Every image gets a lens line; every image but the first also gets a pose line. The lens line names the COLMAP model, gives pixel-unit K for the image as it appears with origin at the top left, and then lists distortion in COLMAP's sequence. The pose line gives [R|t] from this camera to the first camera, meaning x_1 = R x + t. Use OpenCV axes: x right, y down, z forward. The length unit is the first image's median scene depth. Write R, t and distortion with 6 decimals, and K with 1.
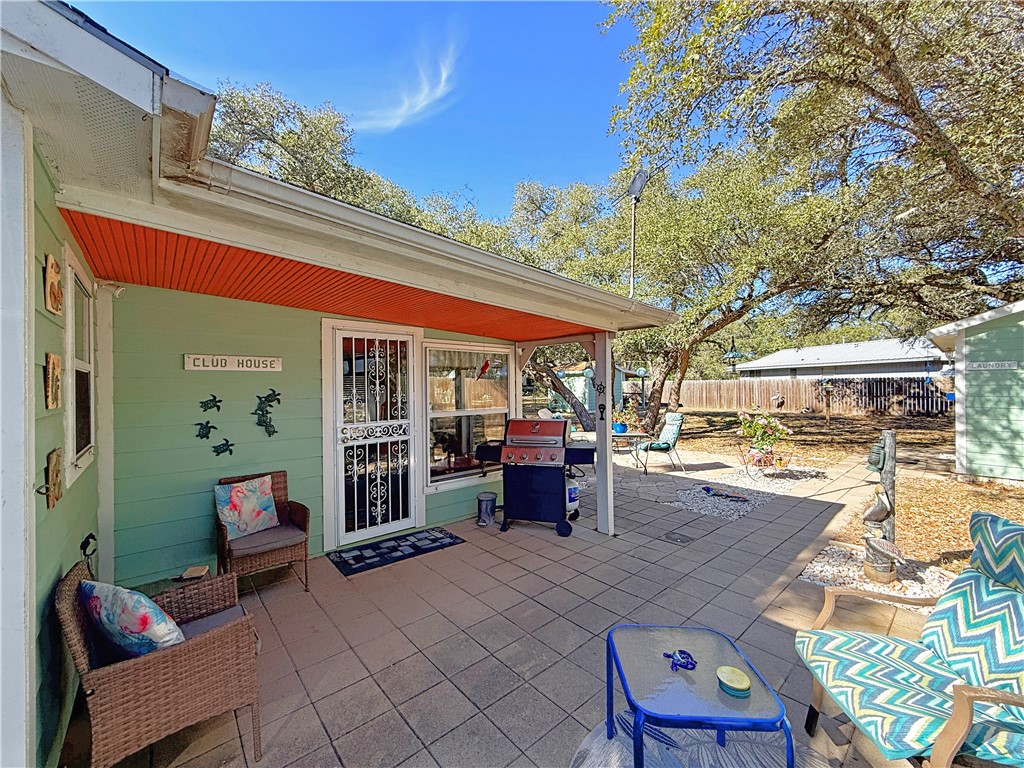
lens RADIAL K [[408.7, 0, 512.0], [0, 408.7, 386.0], [0, 0, 1]] dist [0.000831, -0.000247]
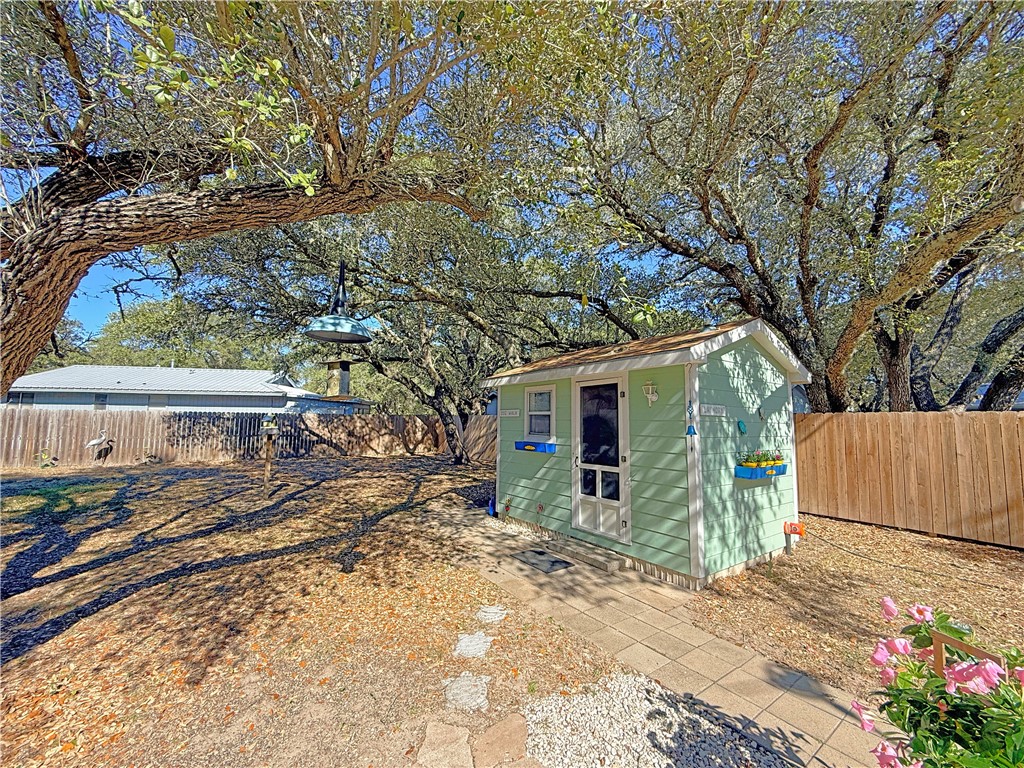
lens RADIAL K [[408.7, 0, 512.3], [0, 408.7, 386.7], [0, 0, 1]] dist [0.000831, -0.000247]
pose [[0.097347, 0.089321, 0.991234, 0.429420], [-0.014071, 0.995989, -0.088368, -0.023778], [-0.995151, -0.005345, 0.098213, 1.267114]]
